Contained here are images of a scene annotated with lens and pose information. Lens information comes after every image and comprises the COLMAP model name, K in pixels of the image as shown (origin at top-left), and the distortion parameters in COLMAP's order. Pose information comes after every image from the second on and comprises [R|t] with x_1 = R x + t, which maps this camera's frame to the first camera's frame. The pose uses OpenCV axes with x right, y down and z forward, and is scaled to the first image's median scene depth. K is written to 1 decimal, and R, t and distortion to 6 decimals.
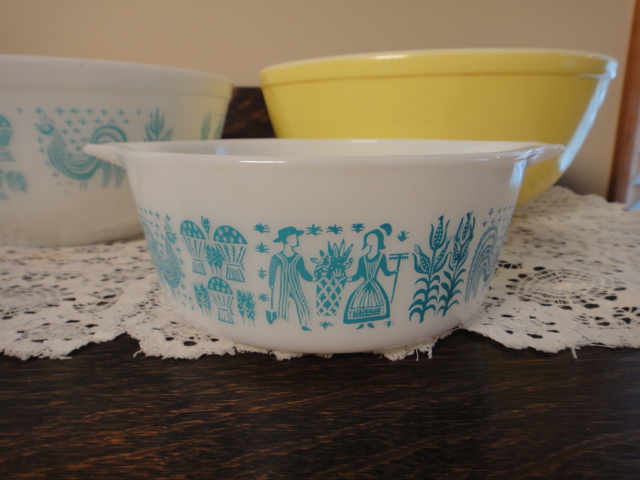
lens RADIAL K [[455.8, 0, 318.6], [0, 455.8, 237.5], [0, 0, 1]] dist [-0.008284, 0.013509]
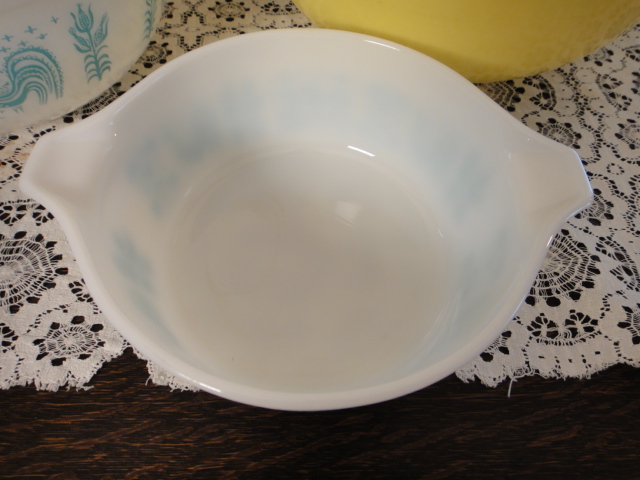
lens RADIAL K [[455.8, 0, 320.3], [0, 455.8, 238.5], [0, 0, 1]] dist [-0.008284, 0.013509]
pose [[0.999484, 0.018904, 0.025958, 0.016021], [-0.031590, 0.723984, 0.689093, -0.964260], [-0.005766, -0.689557, 0.724208, 0.445991]]
